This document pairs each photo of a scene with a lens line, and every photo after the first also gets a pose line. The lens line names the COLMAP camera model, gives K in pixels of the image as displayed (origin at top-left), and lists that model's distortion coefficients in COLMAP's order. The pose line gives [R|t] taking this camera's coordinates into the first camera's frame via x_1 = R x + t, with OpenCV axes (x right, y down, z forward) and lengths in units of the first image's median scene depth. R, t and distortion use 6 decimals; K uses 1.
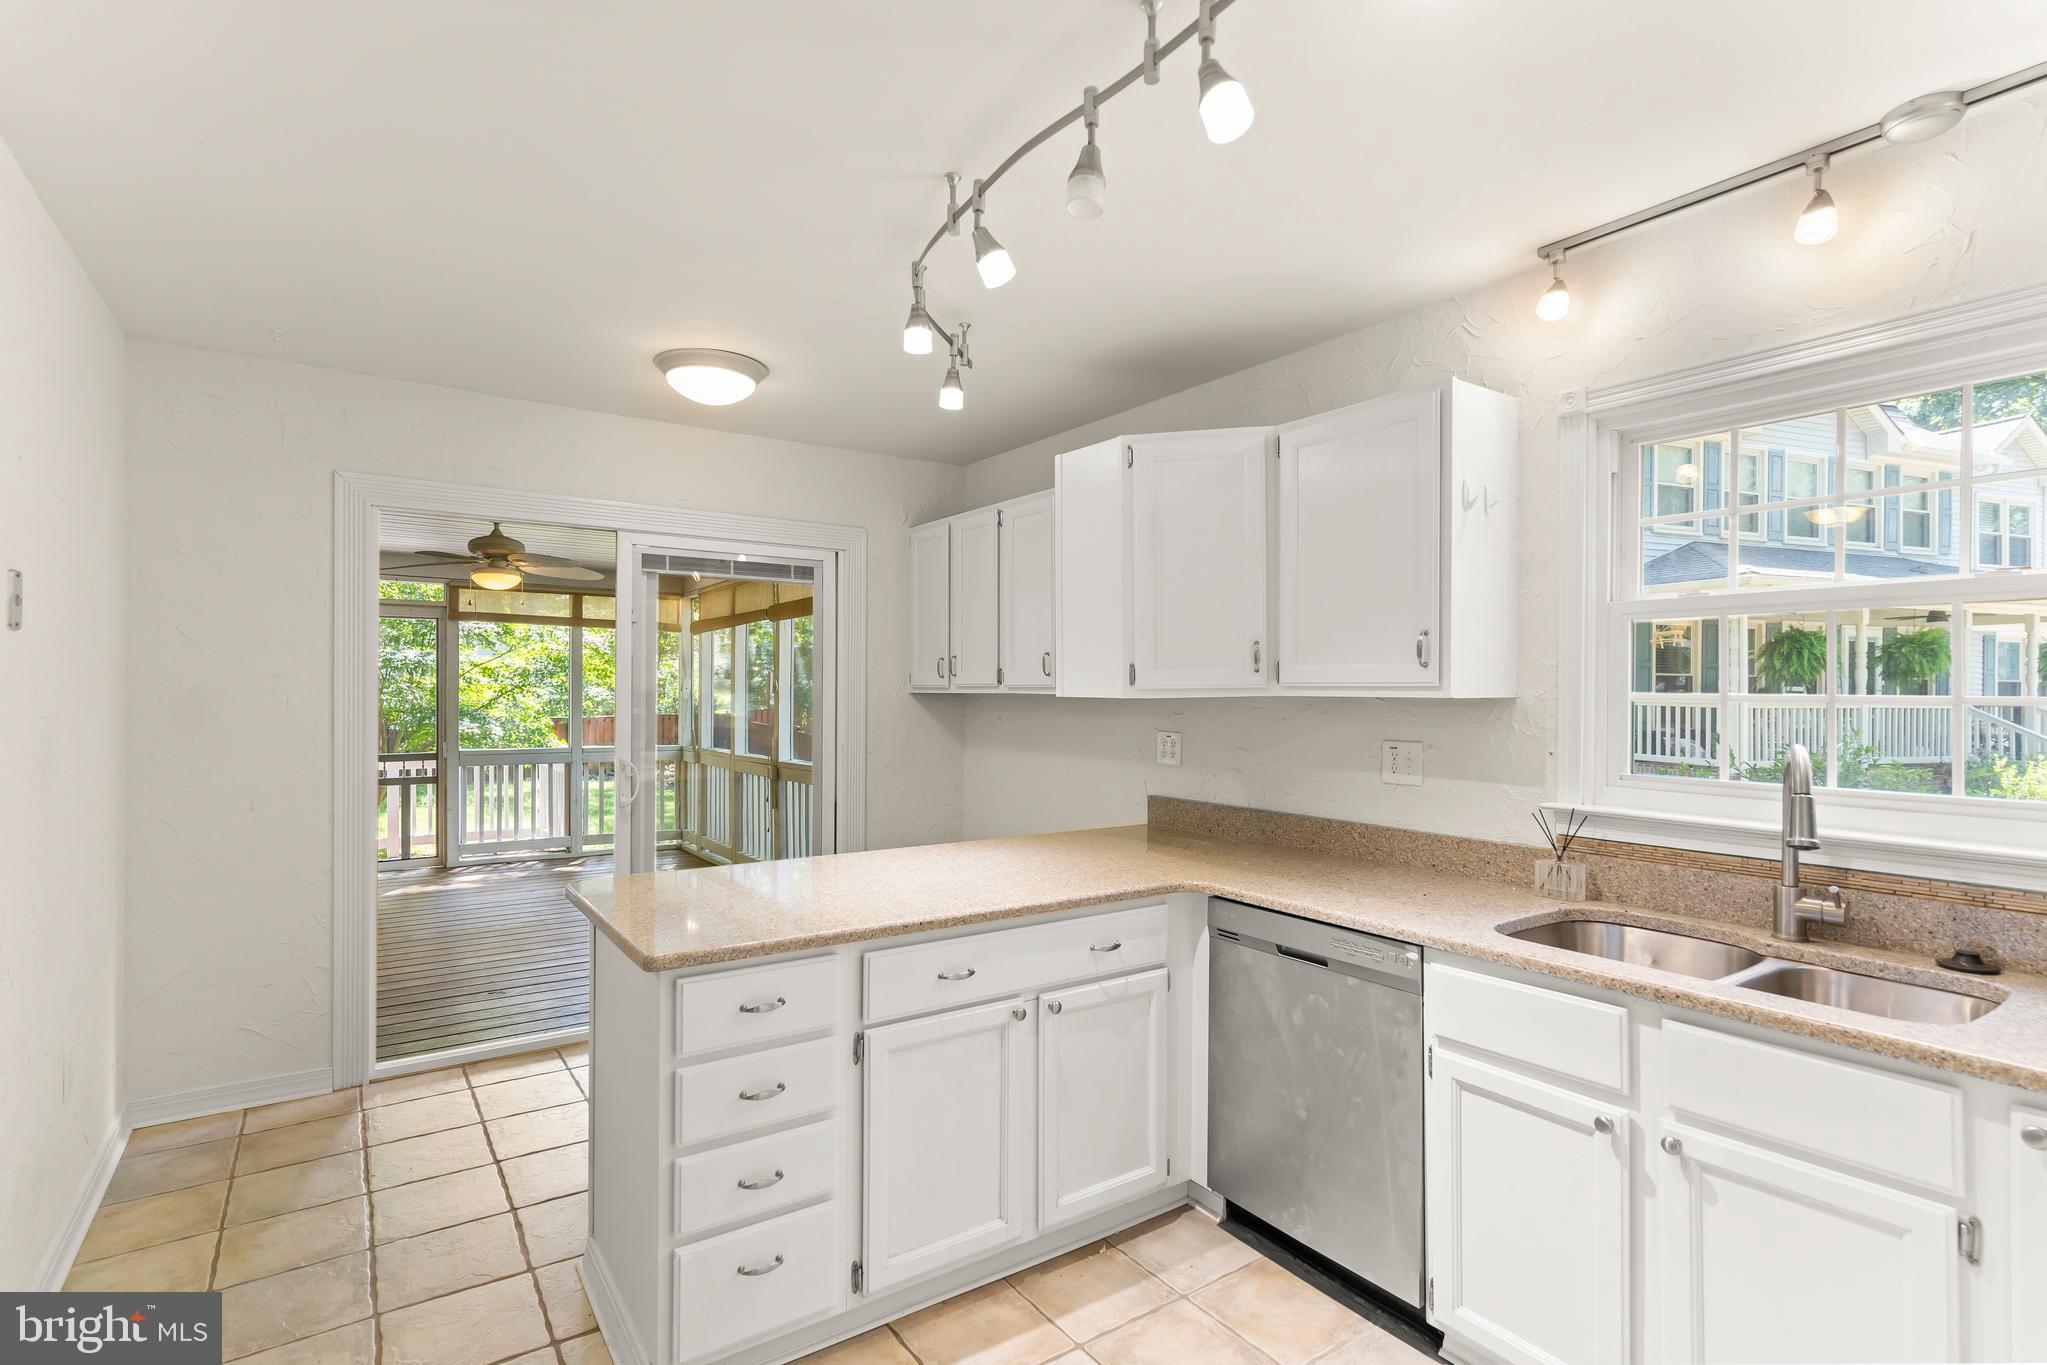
lens RADIAL K [[986.2, 0, 1031.8], [0, 986.2, 694.1], [0, 0, 1]] dist [0.000552, -0.000940]
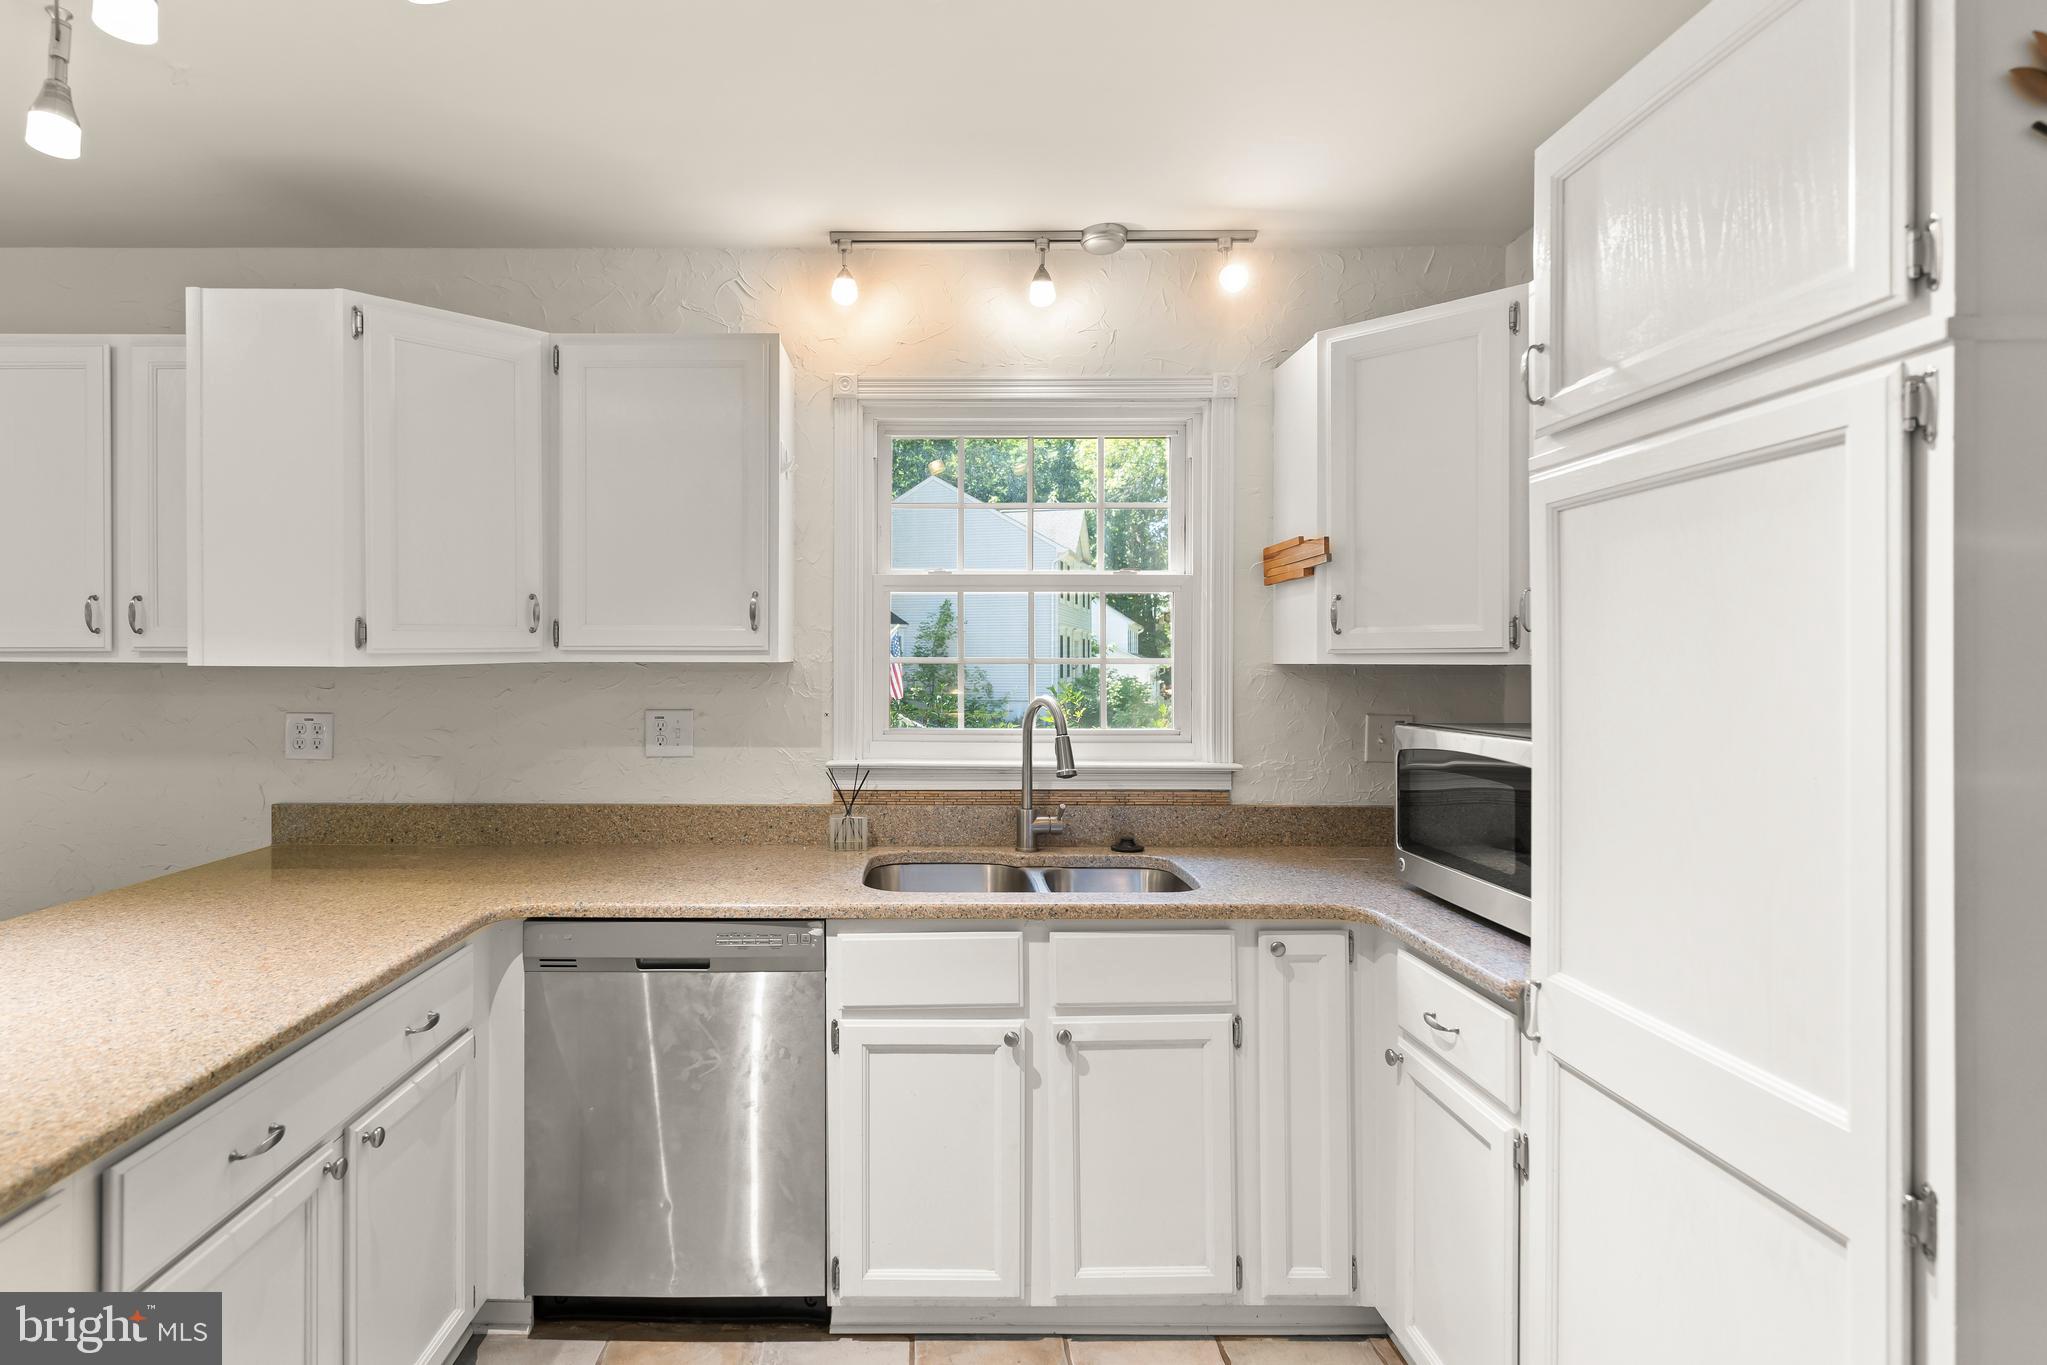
lens RADIAL K [[986.2, 0, 1039.3], [0, 986.2, 661.8], [0, 0, 1]] dist [0.000552, -0.000940]
pose [[0.575752, -0.007107, 0.817593, -0.223256], [0.005987, 0.999972, 0.004476, 0.000397], [-0.817602, 0.002318, 0.575779, 0.225298]]
